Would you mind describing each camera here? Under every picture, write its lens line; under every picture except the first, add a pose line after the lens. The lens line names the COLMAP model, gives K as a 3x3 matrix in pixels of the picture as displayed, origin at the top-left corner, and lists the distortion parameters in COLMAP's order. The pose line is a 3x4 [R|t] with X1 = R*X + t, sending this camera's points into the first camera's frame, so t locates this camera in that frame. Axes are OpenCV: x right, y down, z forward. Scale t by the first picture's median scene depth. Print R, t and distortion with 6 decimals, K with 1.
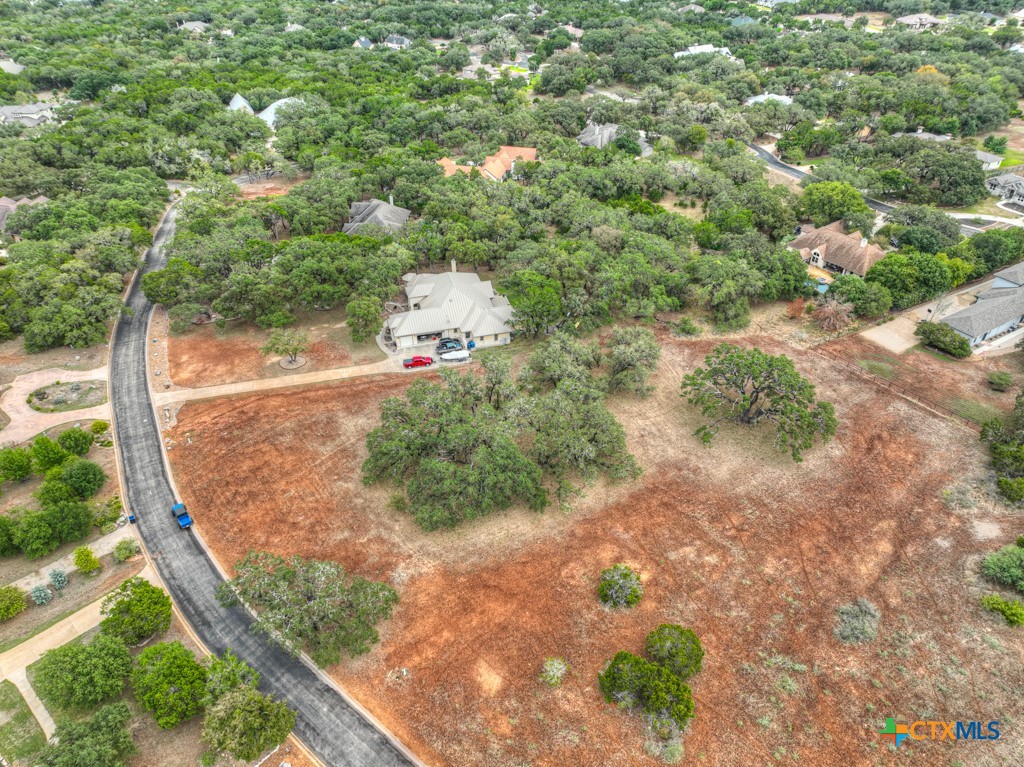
lens RADIAL K [[720.9, 0, 512.5], [0, 720.9, 380.5], [0, 0, 1]] dist [-0.006429, 0.025295]
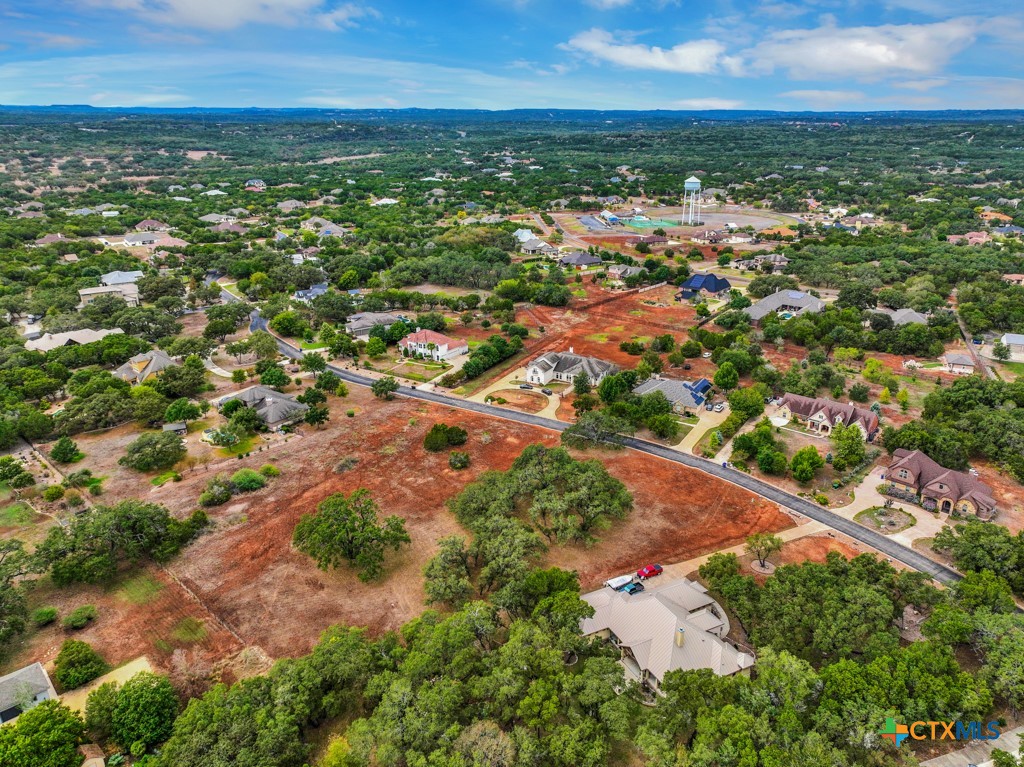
lens RADIAL K [[732.4, 0, 519.8], [0, 732.4, 380.1], [0, 0, 1]] dist [0.002843, 0.010247]
pose [[-0.979002, 0.064242, -0.193466, 0.264160], [-0.123756, 0.566846, 0.814475, -1.112987], [0.161989, 0.821315, -0.546993, 1.418943]]
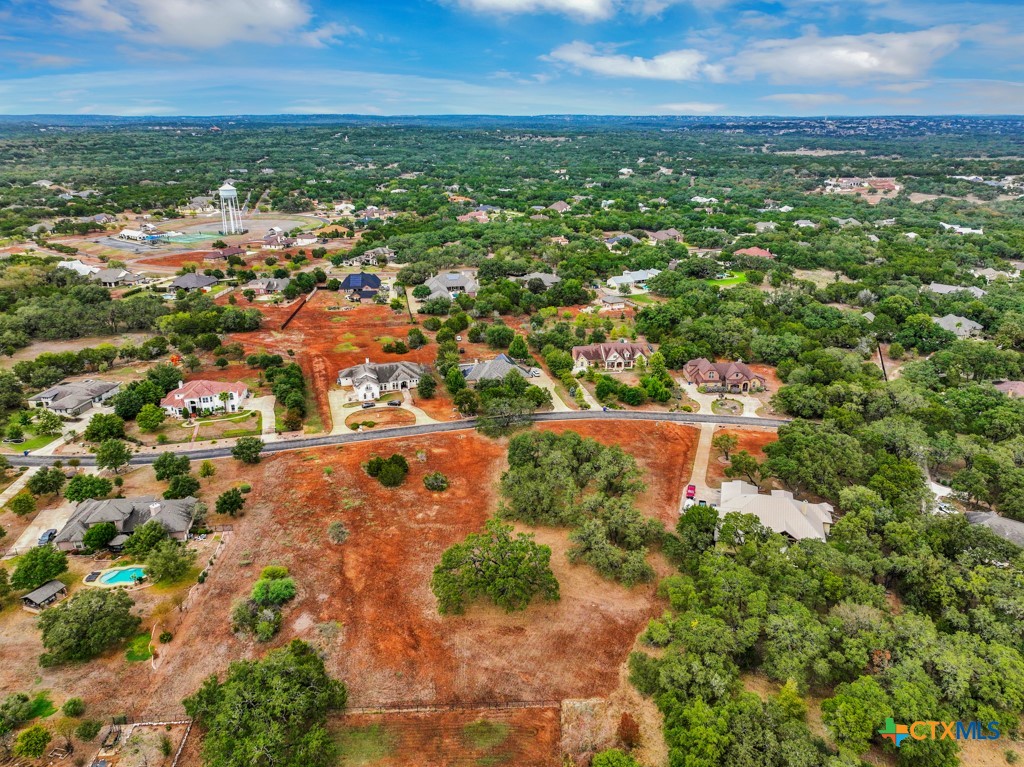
lens RADIAL K [[734.5, 0, 511.4], [0, 734.5, 369.8], [0, 0, 1]] dist [0.001119, 0.008887]
pose [[-0.539268, 0.276458, -0.795463, 1.094126], [-0.486479, 0.668762, 0.562223, -0.804337], [0.687406, 0.690165, -0.226151, 0.990211]]
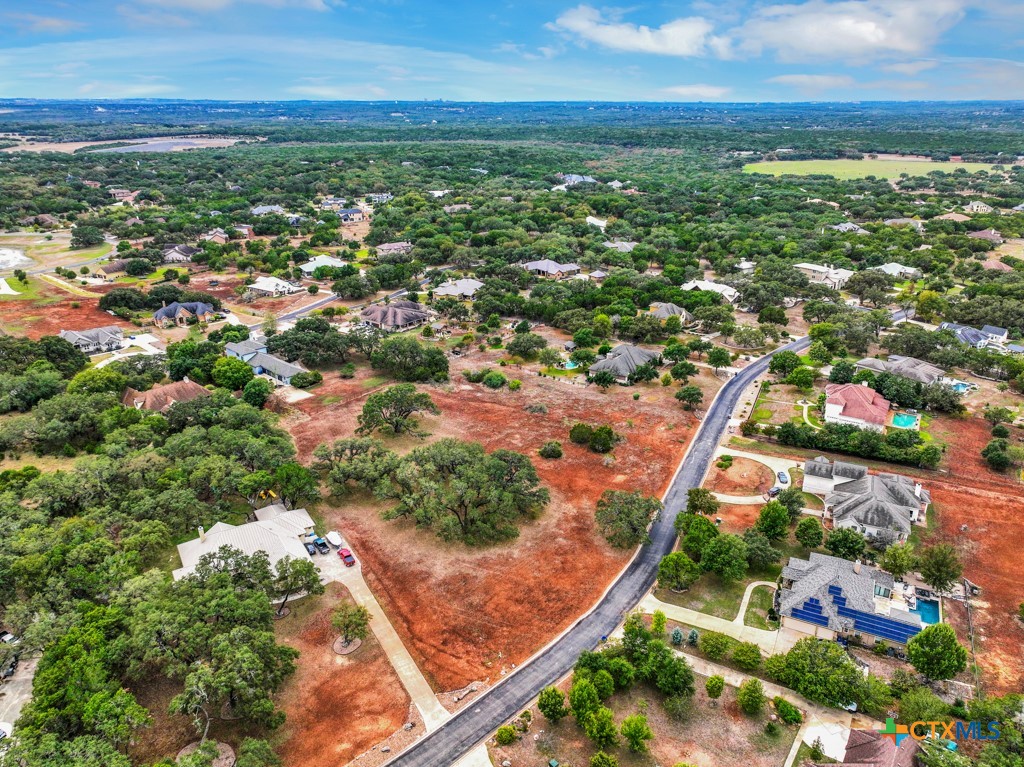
lens RADIAL K [[730.6, 0, 515.2], [0, 730.6, 390.0], [0, 0, 1]] dist [0.001241, 0.013993]
pose [[-0.266825, -0.359453, 0.894203, -1.146806], [0.554359, 0.701733, 0.447501, -0.580334], [-0.788347, 0.615113, 0.012026, 0.684667]]
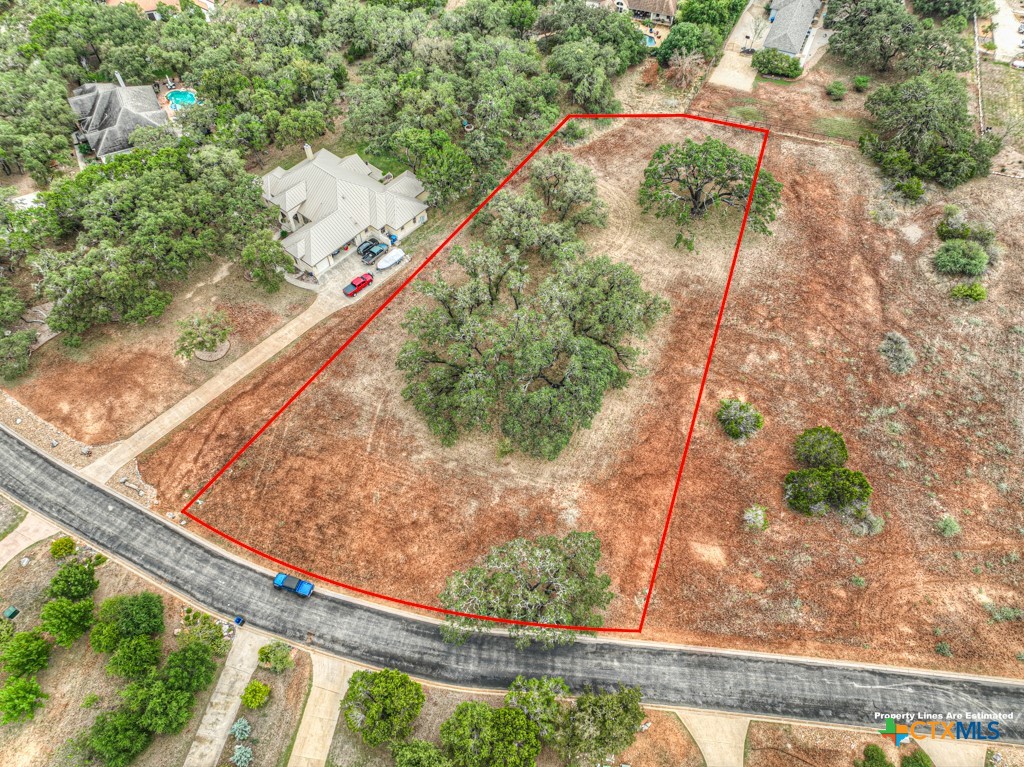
lens RADIAL K [[720.9, 0, 512.5], [0, 720.9, 380.5], [0, 0, 1]] dist [-0.006429, 0.025295]
pose [[0.826885, -0.454925, 0.330612, -0.336416], [0.322170, 0.865057, 0.384555, -0.210735], [-0.460942, -0.211470, 0.861866, 0.166257]]
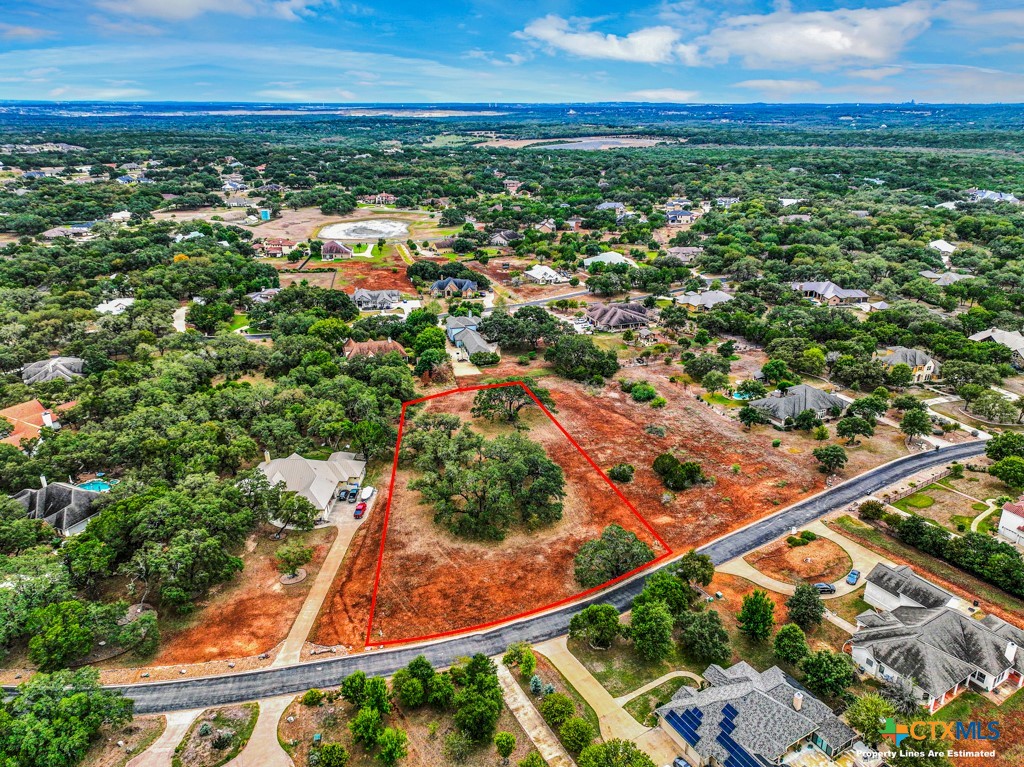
lens RADIAL K [[727.3, 0, 518.8], [0, 727.3, 382.6], [0, 0, 1]] dist [0.002546, 0.010085]
pose [[0.292208, -0.347267, 0.891078, -1.120939], [0.552405, 0.821879, 0.139151, -0.235871], [-0.780681, 0.451575, 0.431992, 0.198059]]
